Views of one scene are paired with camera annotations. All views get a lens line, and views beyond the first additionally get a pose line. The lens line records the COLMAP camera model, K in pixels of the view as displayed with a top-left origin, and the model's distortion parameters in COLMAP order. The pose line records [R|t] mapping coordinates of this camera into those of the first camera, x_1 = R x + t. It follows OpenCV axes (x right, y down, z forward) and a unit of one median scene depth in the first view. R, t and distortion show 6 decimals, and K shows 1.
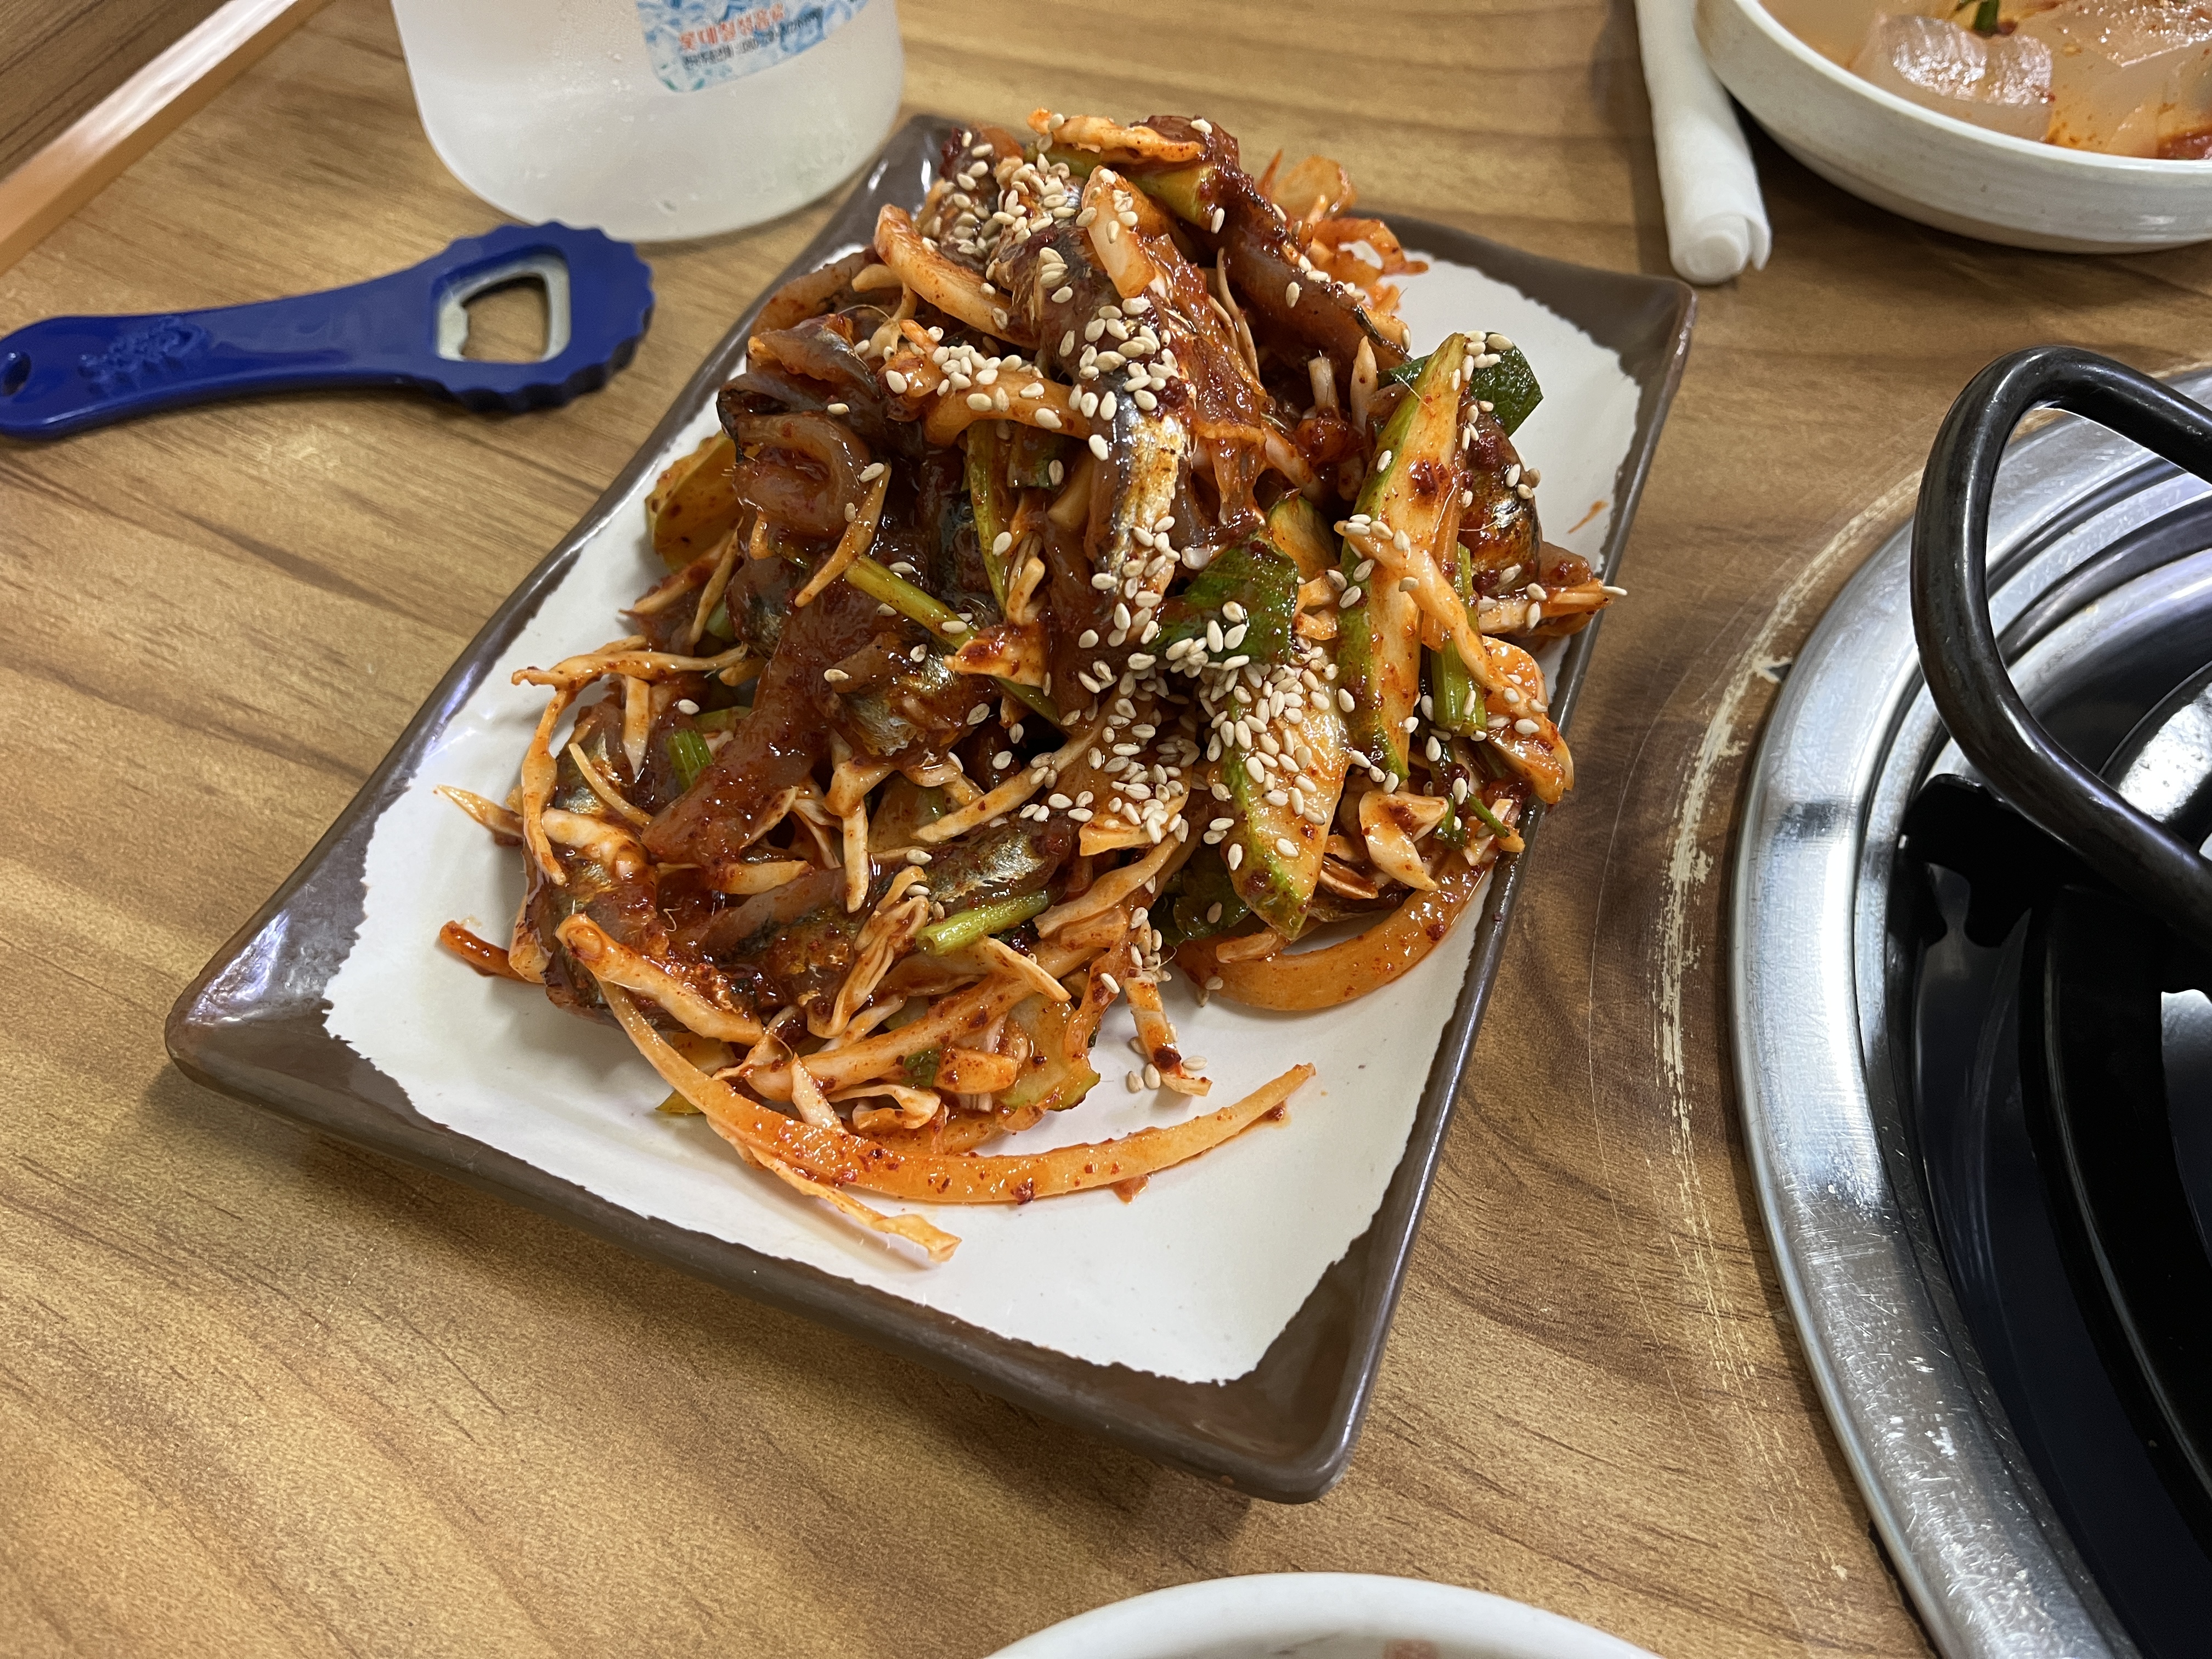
lens RADIAL K [[1666.5, 0, 1095.3], [0, 1666.5, 828.4], [0, 0, 1]] dist [0.064008, -0.071375]
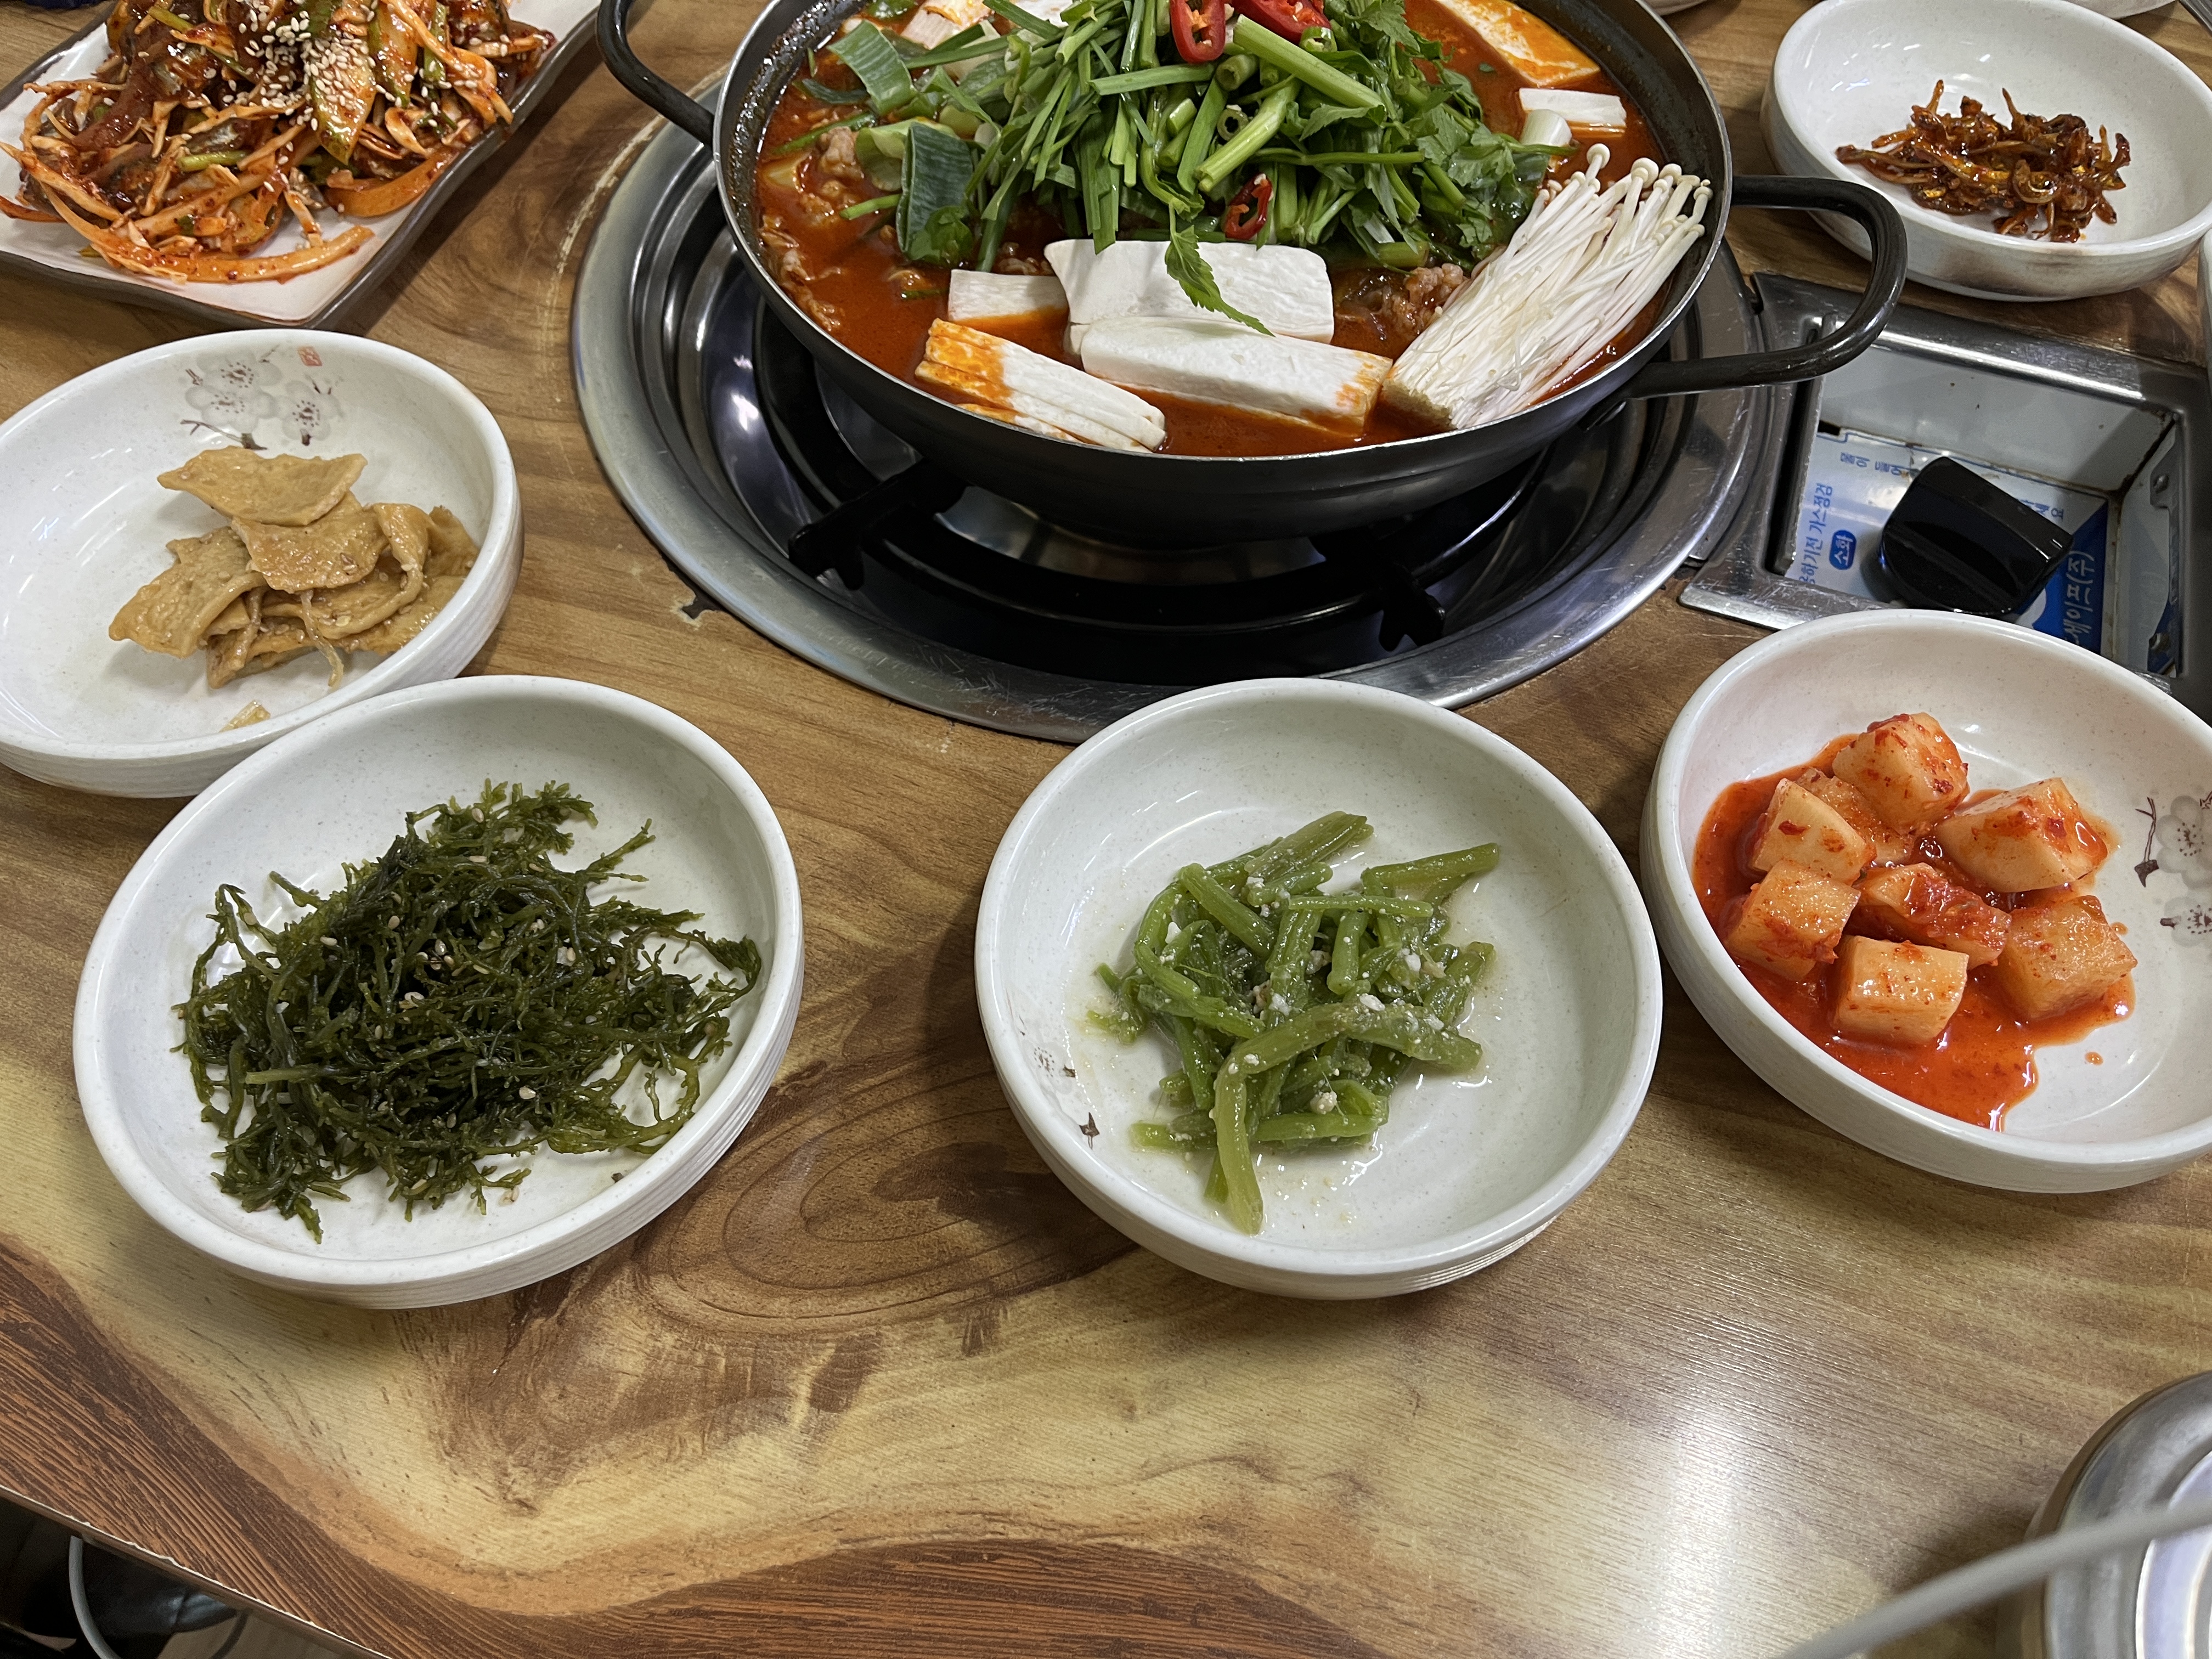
lens RADIAL K [[1664.9, 0, 1121.0], [0, 1664.9, 820.3], [0, 0, 1]] dist [0.094928, -0.126570]
pose [[0.998769, -0.032407, 0.037542, 1.045666], [0.031350, 0.999105, 0.028410, 0.918263], [-0.038429, -0.027198, 0.998891, -1.372525]]
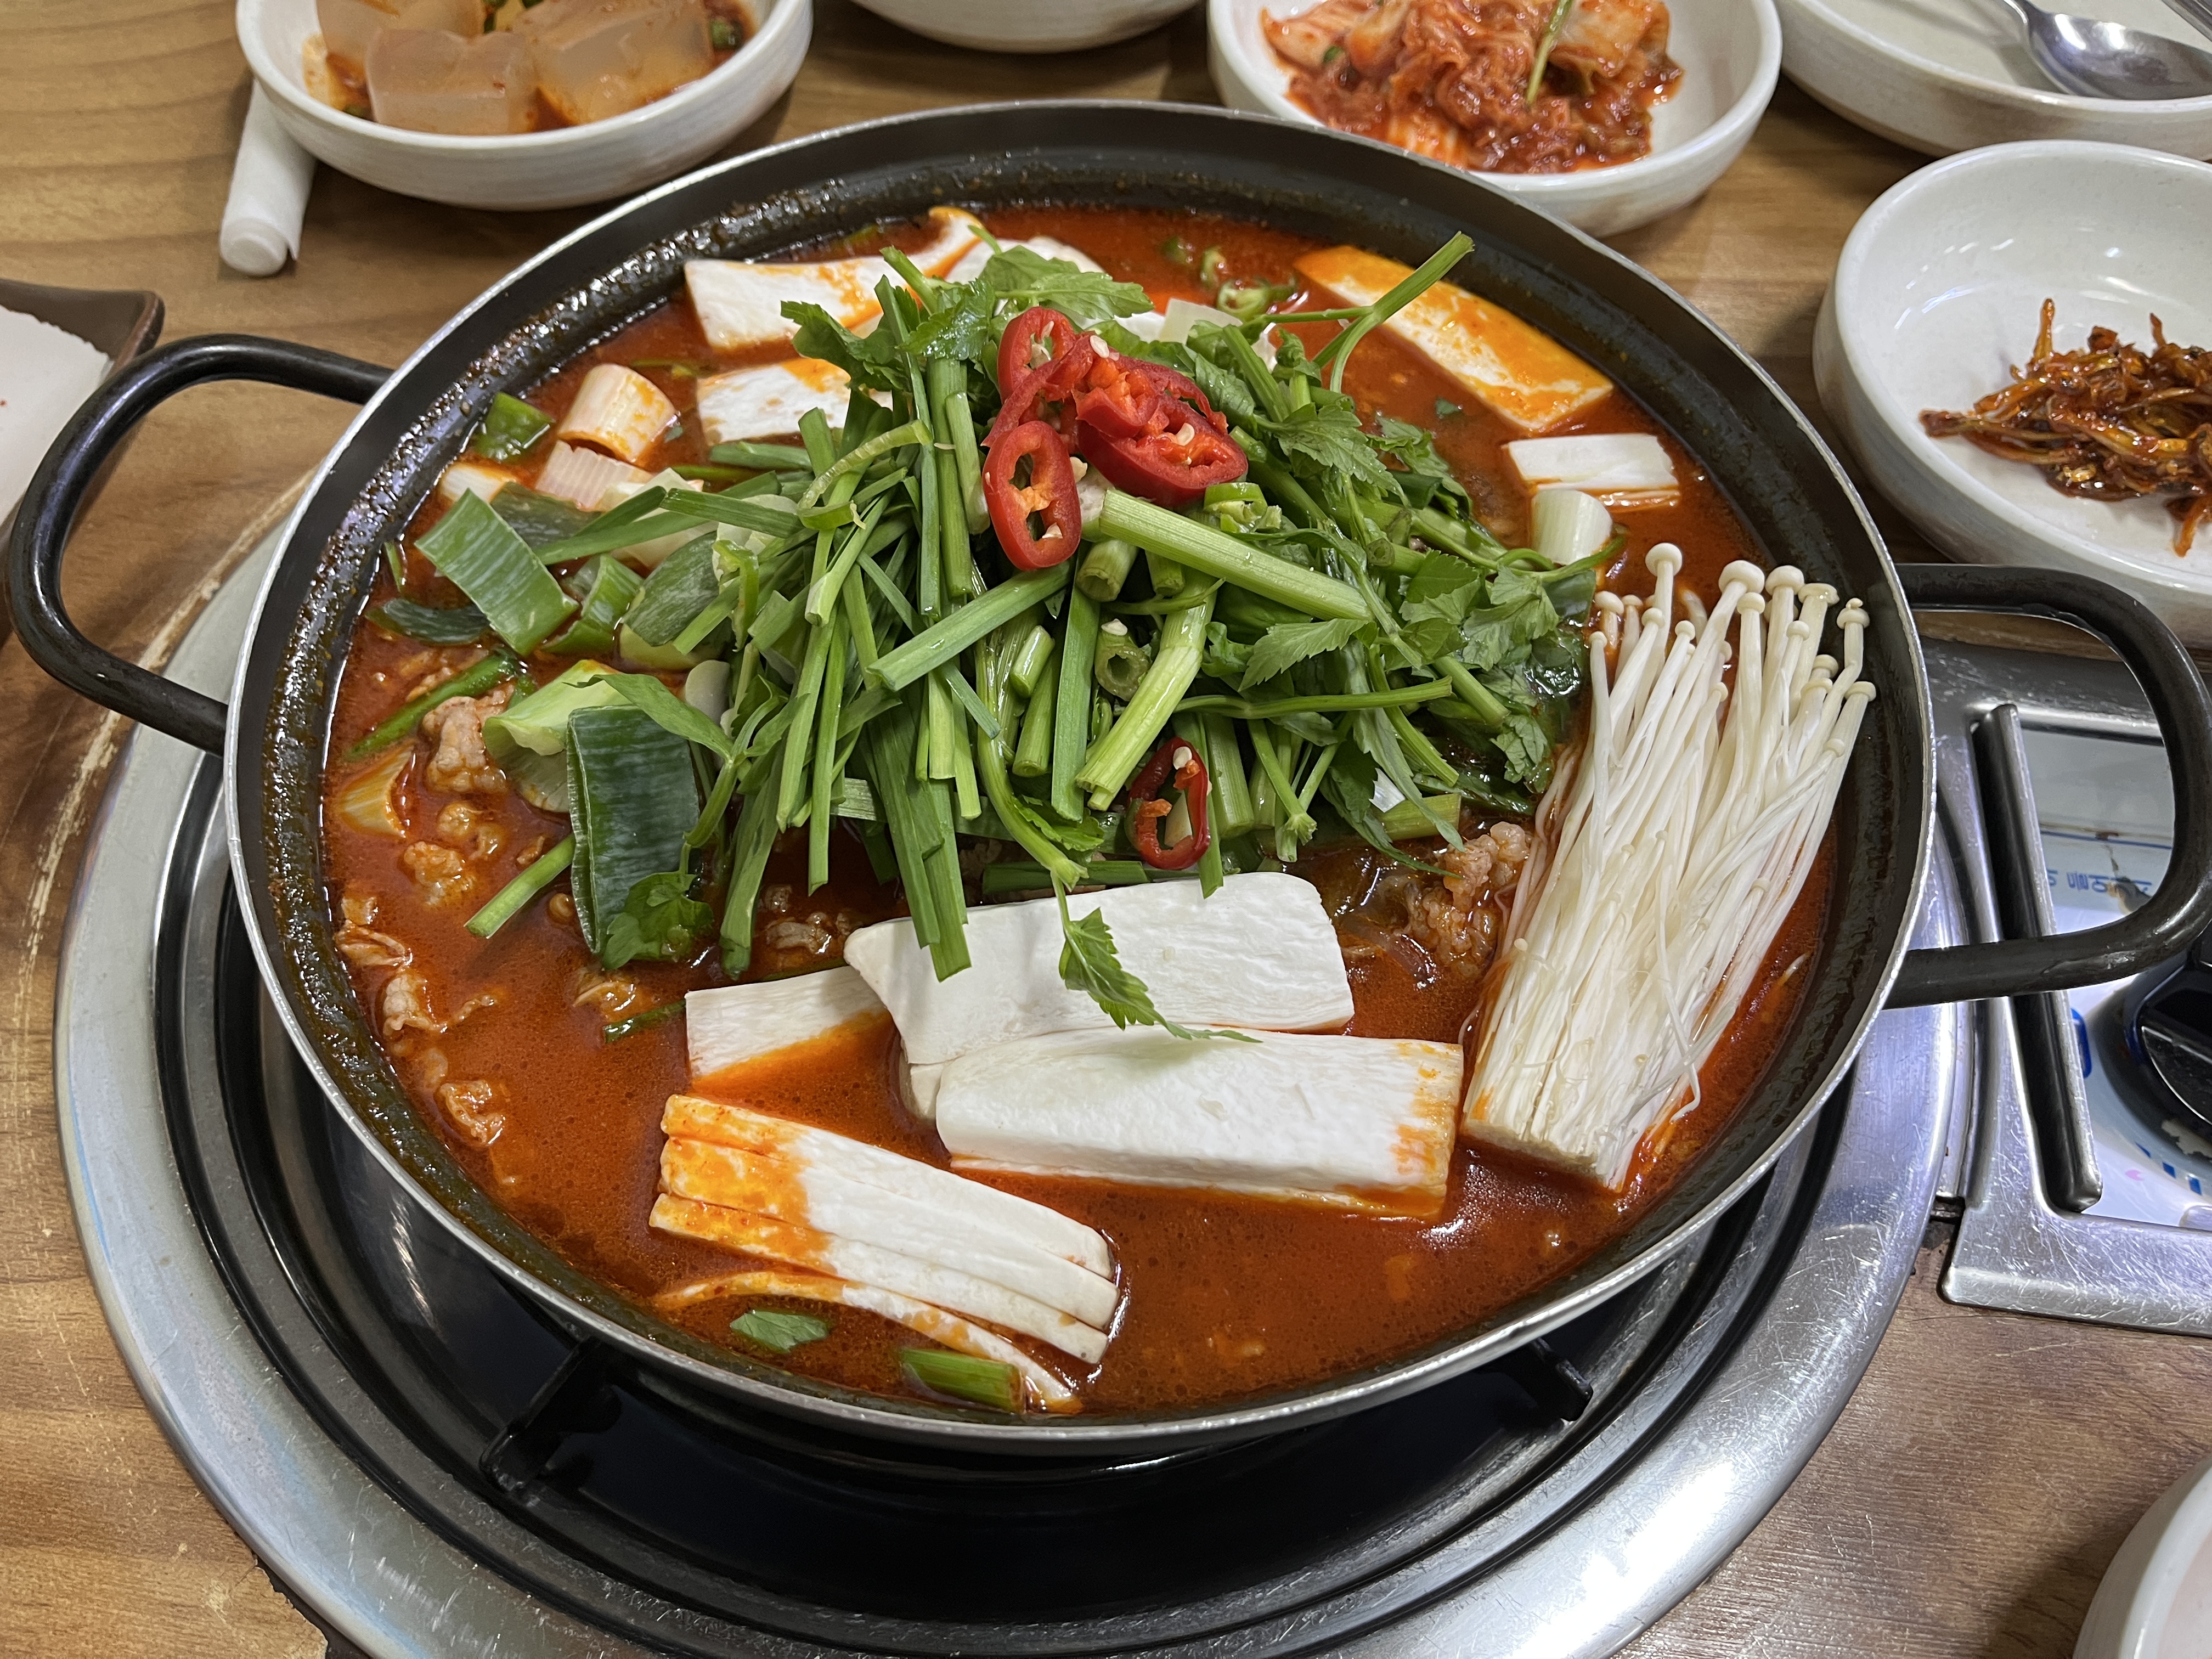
lens RADIAL K [[1685.0, 0, 1105.7], [0, 1685.0, 806.8], [0, 0, 1]] dist [0.050328, -0.079167]
pose [[0.971076, -0.197754, 0.133811, 1.092622], [0.191037, 0.979659, 0.061430, 0.151638], [-0.143237, -0.034090, 0.989101, -0.506610]]
